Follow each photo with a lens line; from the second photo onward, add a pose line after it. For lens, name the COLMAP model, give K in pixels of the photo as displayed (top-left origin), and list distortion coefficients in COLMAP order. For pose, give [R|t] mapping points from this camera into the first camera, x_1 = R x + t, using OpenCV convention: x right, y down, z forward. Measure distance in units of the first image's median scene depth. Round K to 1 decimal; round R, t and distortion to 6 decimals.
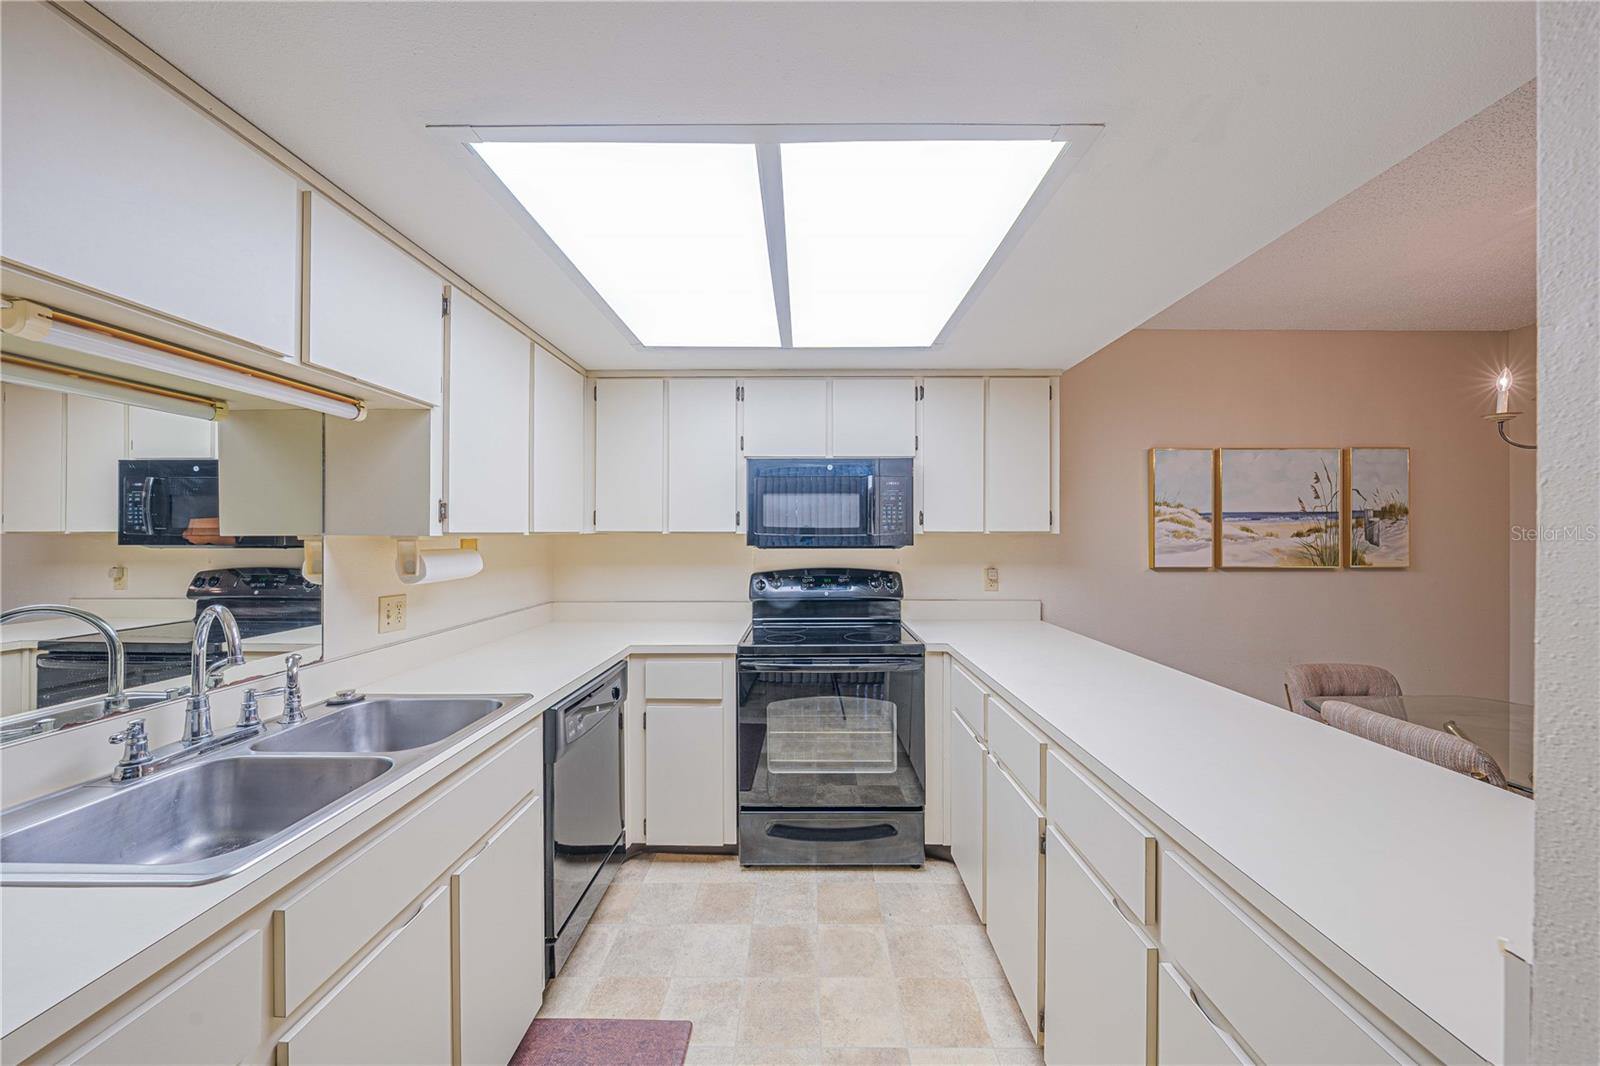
lens RADIAL K [[552.4, 0, 789.0], [0, 552.4, 535.7], [0, 0, 1]] dist [-0.013736, 0.002008]
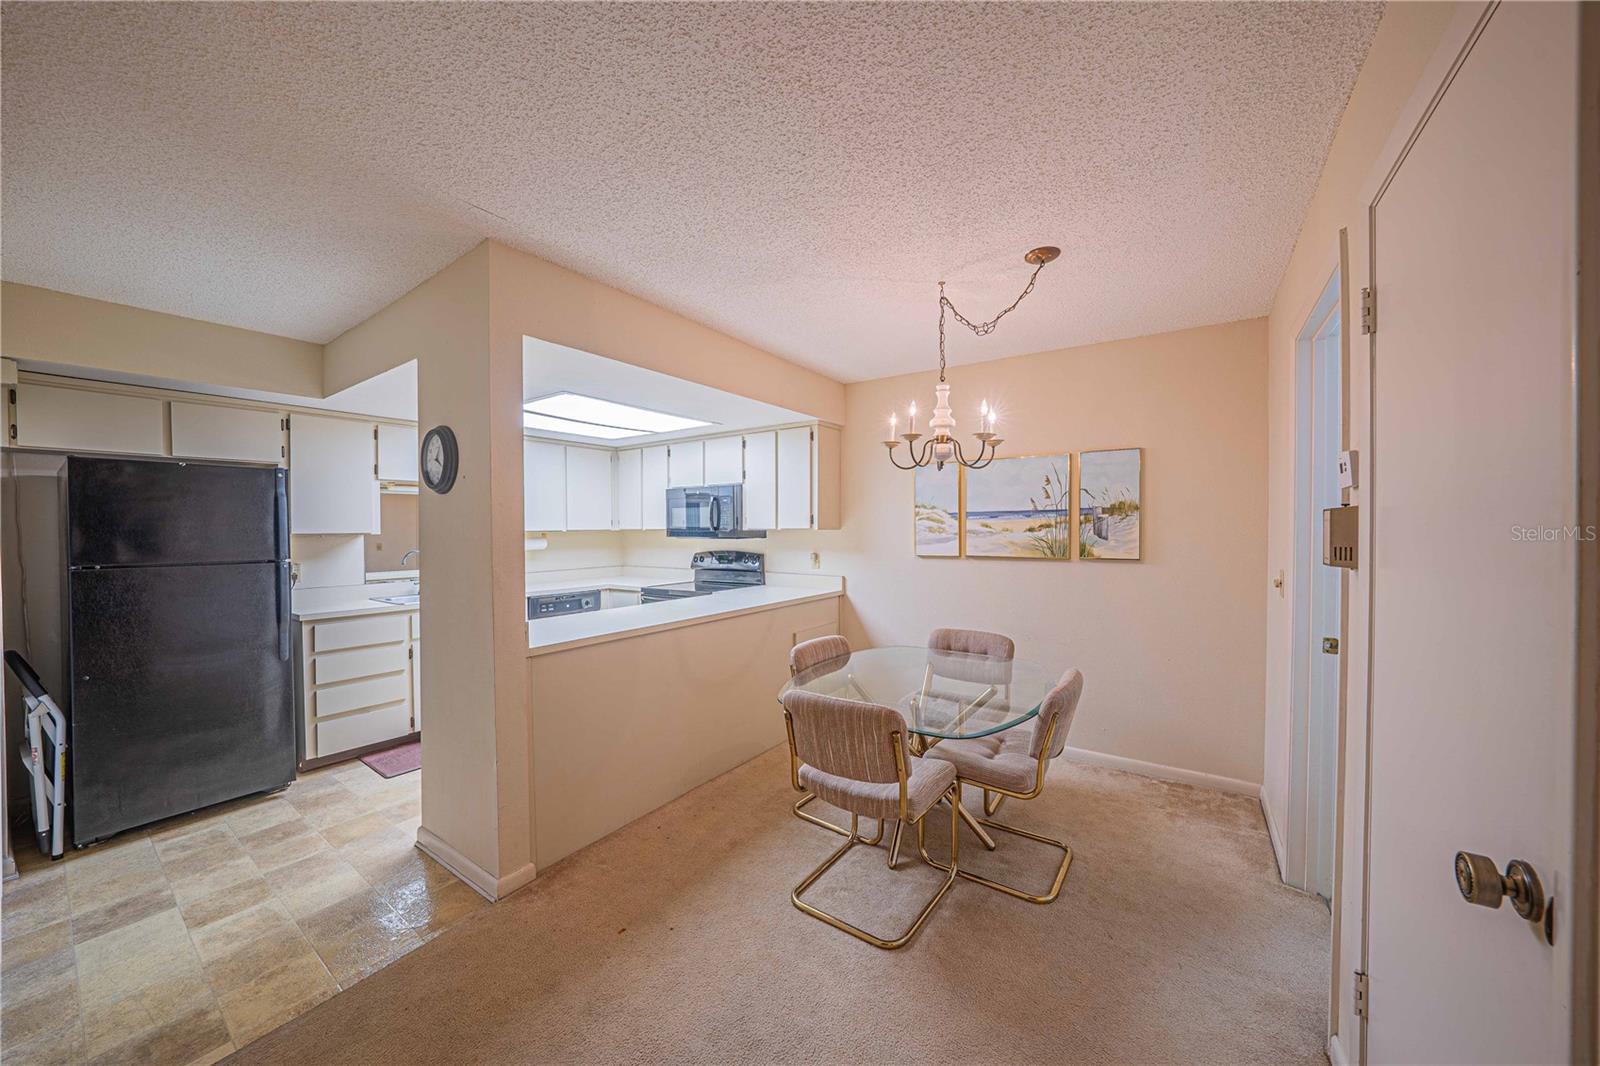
lens RADIAL K [[552.4, 0, 802.3], [0, 552.4, 532.1], [0, 0, 1]] dist [-0.013736, 0.002008]
pose [[0.834404, 0.000444, -0.551153, 1.175745], [0.005116, 0.999950, 0.008550, -0.009490], [0.551130, -0.009954, 0.834360, -0.258360]]
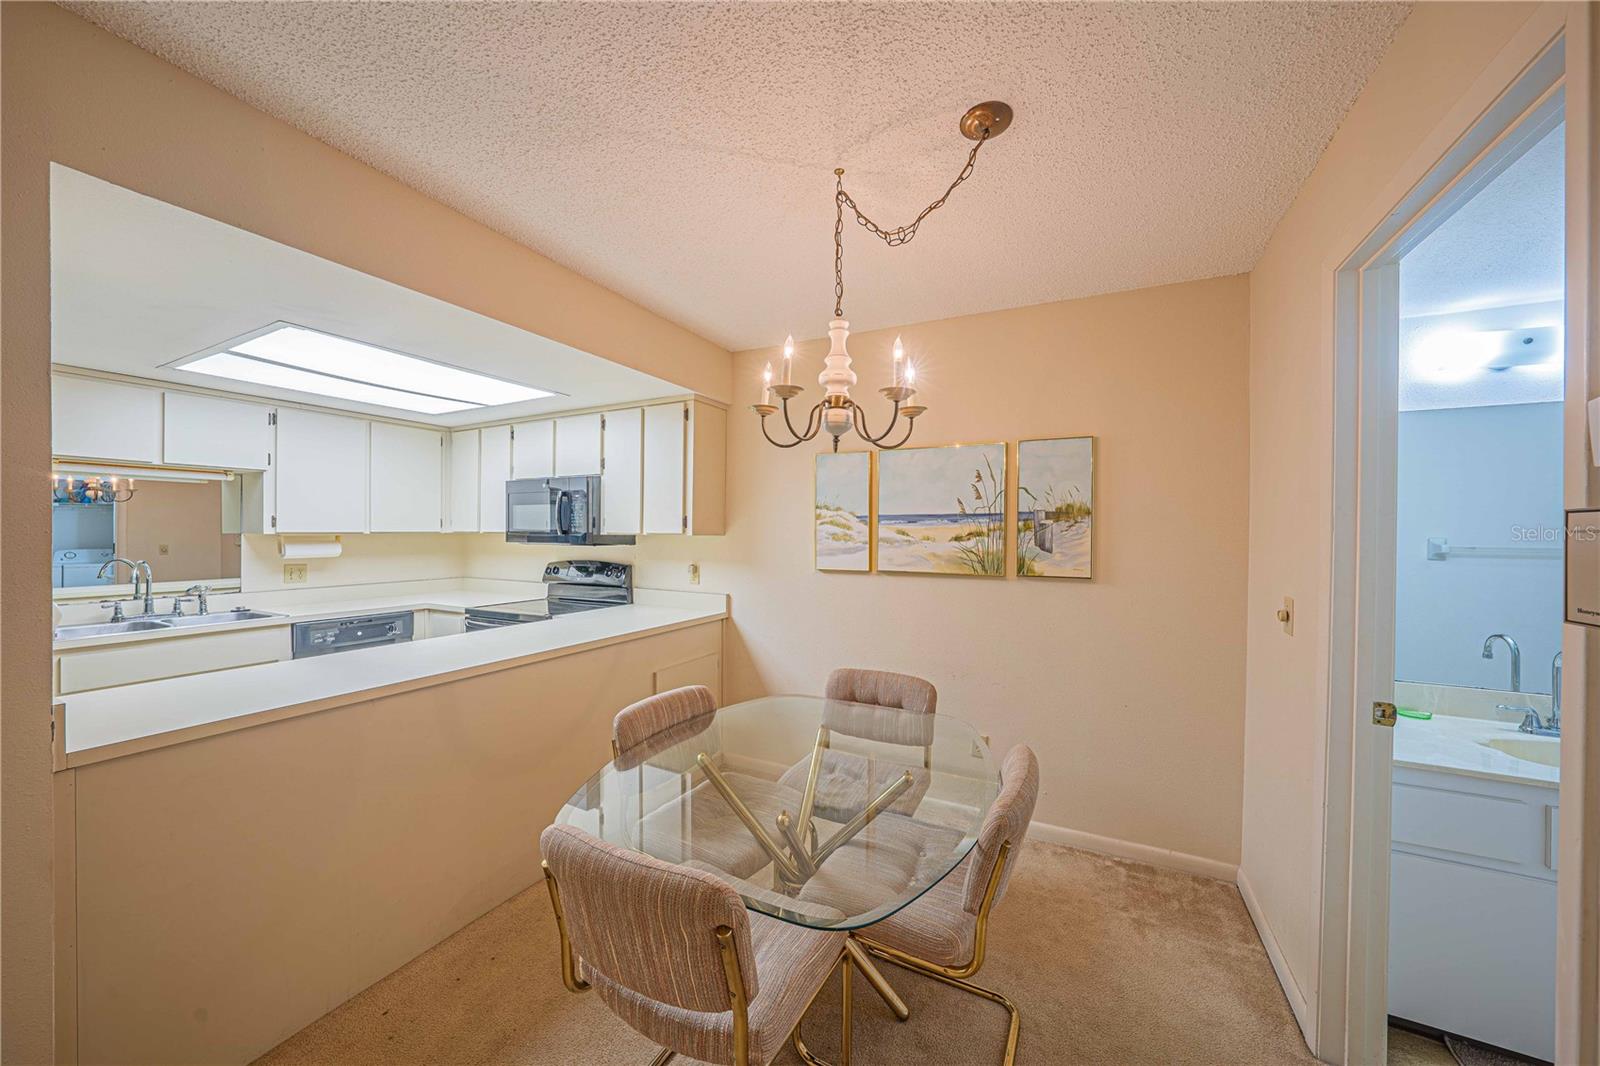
lens RADIAL K [[552.4, 0, 797.5], [0, 552.4, 531.1], [0, 0, 1]] dist [-0.013736, 0.002008]
pose [[0.897462, 0.005071, -0.441063, 1.101528], [-0.006685, 0.999975, -0.002108, -0.010742], [0.441042, 0.004840, 0.897474, 0.043611]]
